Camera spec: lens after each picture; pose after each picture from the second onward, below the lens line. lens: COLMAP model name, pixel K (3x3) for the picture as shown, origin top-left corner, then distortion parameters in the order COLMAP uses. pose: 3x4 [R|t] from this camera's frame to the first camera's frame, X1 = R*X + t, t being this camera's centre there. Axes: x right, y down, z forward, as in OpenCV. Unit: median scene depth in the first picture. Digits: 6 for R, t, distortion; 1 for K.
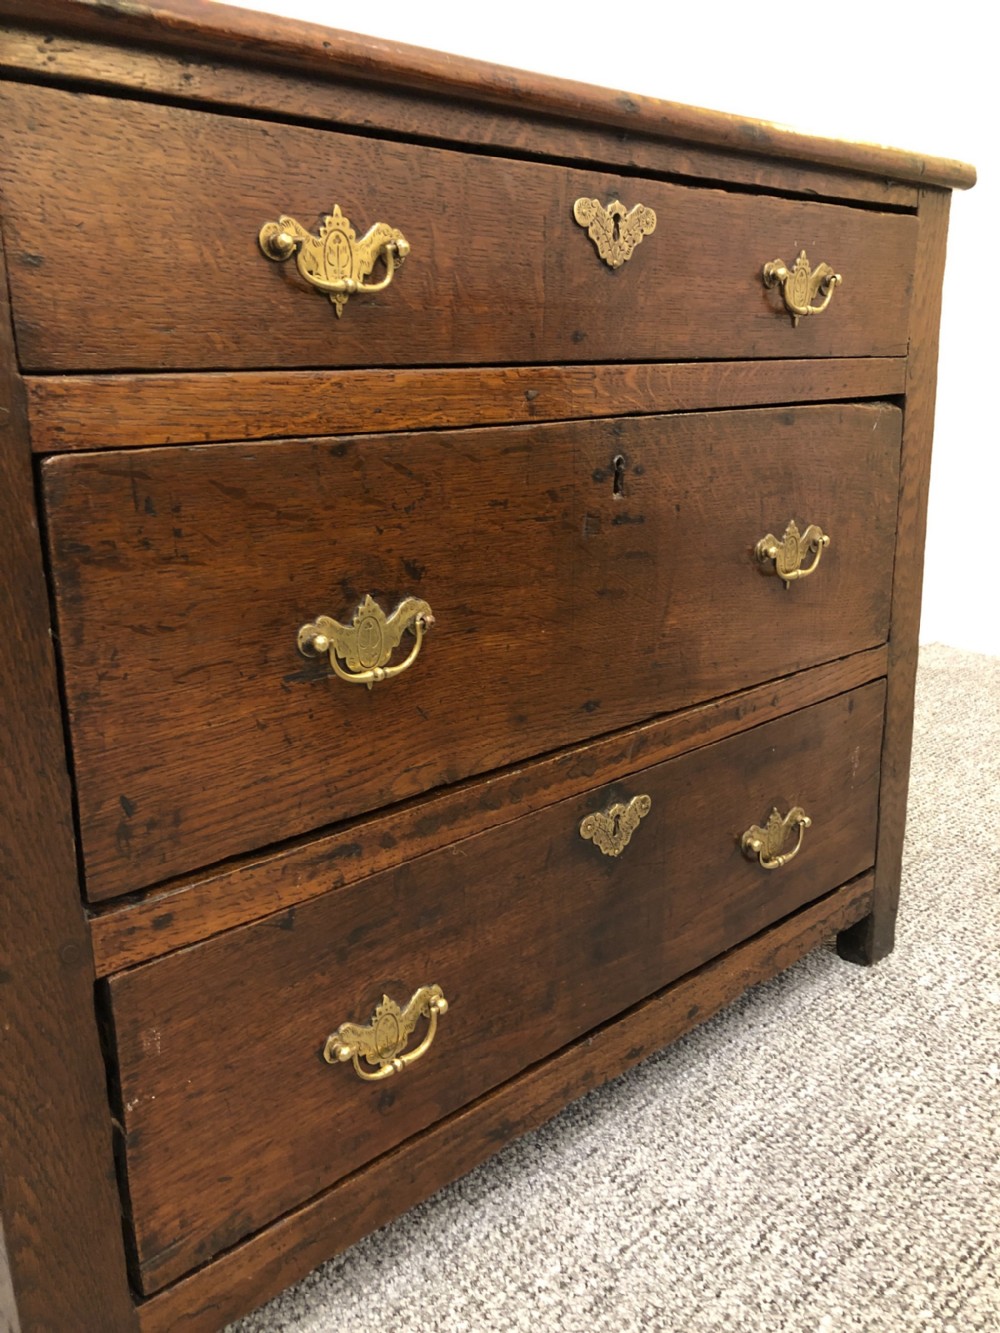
lens RADIAL K [[1089.9, 0, 500.0], [0, 1089.9, 666.5], [0, 0, 1]] dist [0.031355, -0.001531]
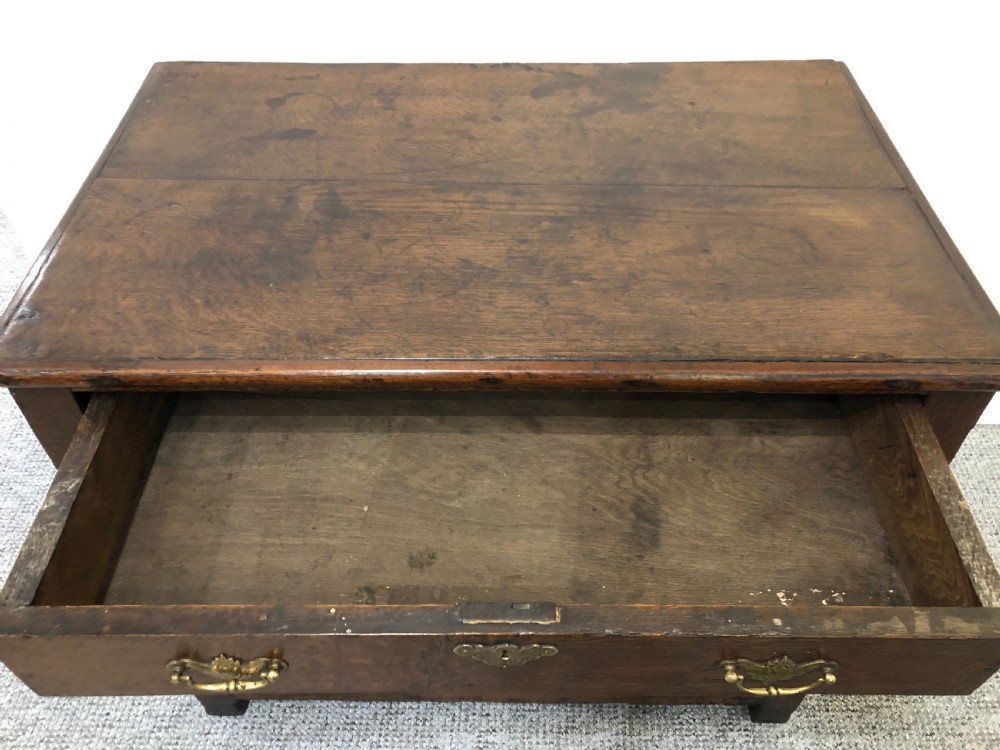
lens RADIAL K [[824.4, 0, 500.0], [0, 824.4, 375.0], [0, 0, 1]] dist [0.021420, -0.015709]
pose [[0.735521, 0.501365, -0.455677, 0.510764], [-0.188193, 0.797309, 0.573482, -0.957745], [0.650839, -0.336053, 0.680791, 0.250581]]
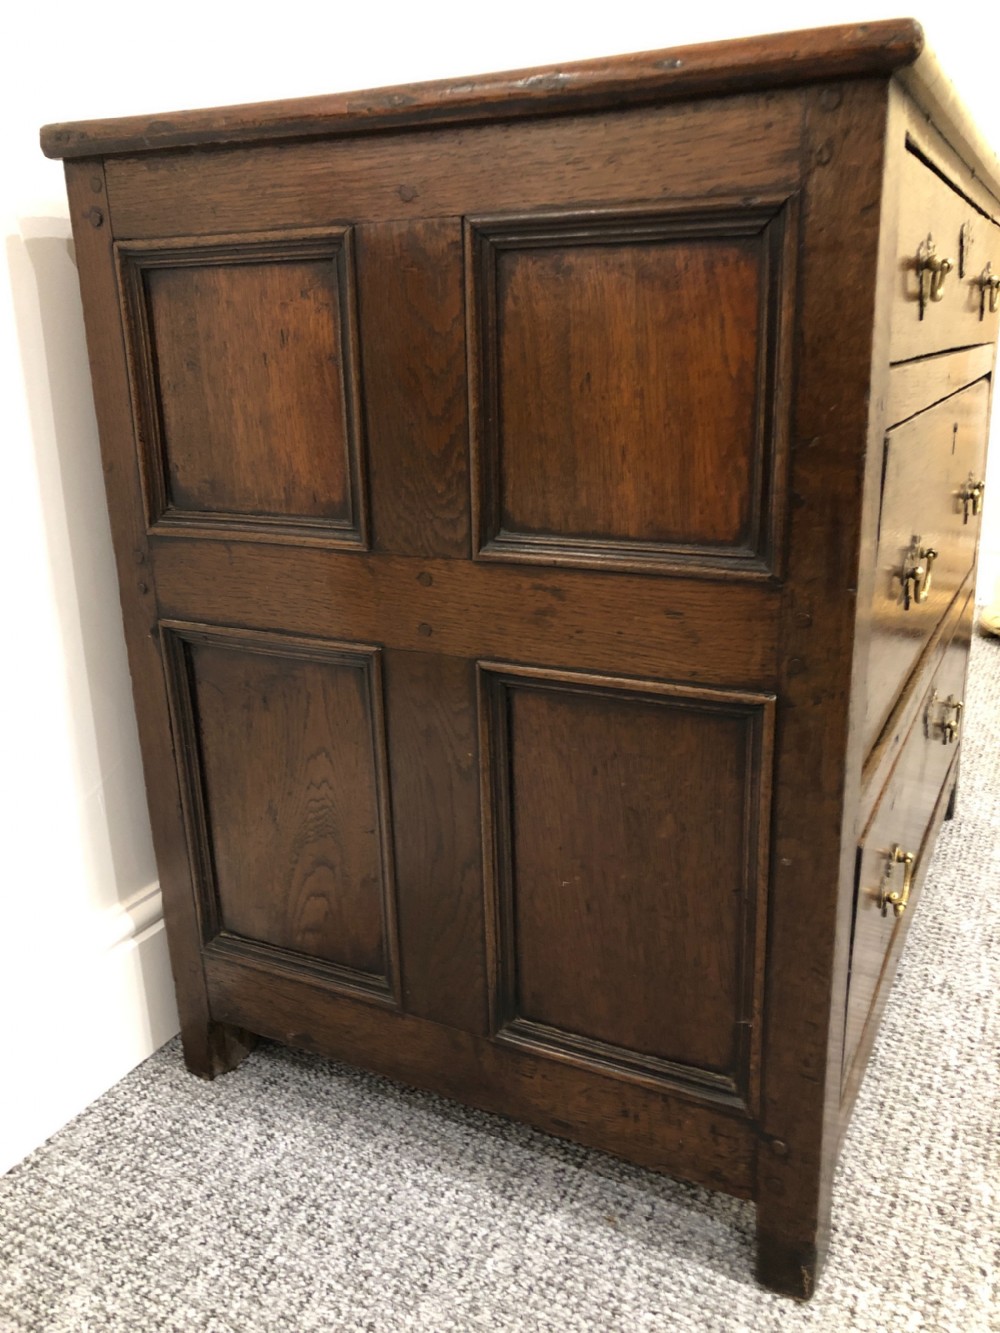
lens RADIAL K [[1089.7, 0, 529.4], [0, 1089.7, 661.5], [0, 0, 1]] dist [0.071053, -0.060241]
pose [[0.927799, -0.102365, 0.358762, -0.804777], [0.095788, 0.994746, 0.036111, -0.006162], [-0.360573, 0.000861, 0.932730, -0.036180]]
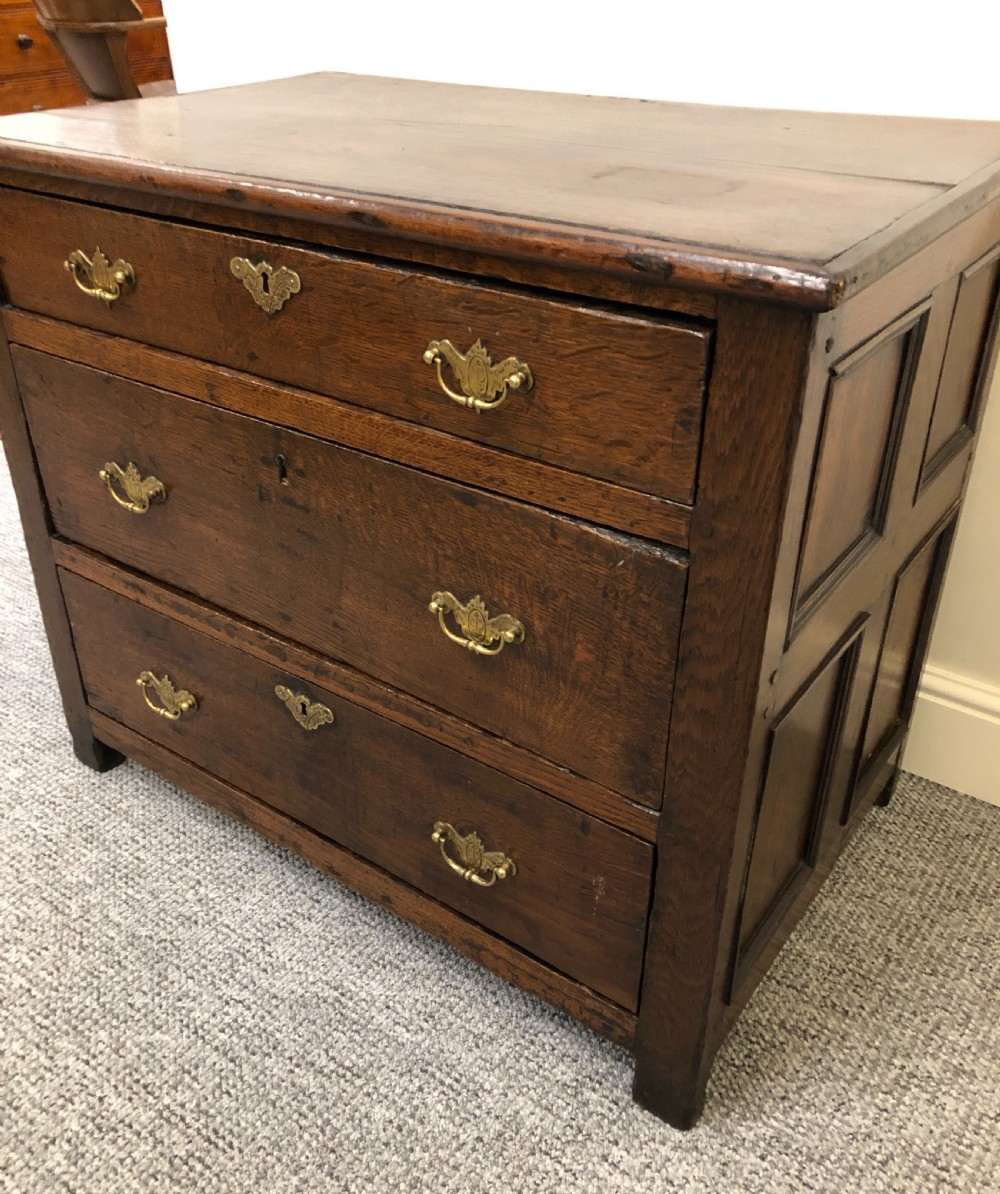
lens RADIAL K [[1094.1, 0, 492.6], [0, 1094.1, 577.1], [0, 0, 1]] dist [0.009636, 0.023799]
pose [[0.212013, 0.510791, -0.833153, 1.190806], [-0.258974, 0.851420, 0.456088, -0.660987], [0.942329, 0.119068, 0.312794, 0.799870]]
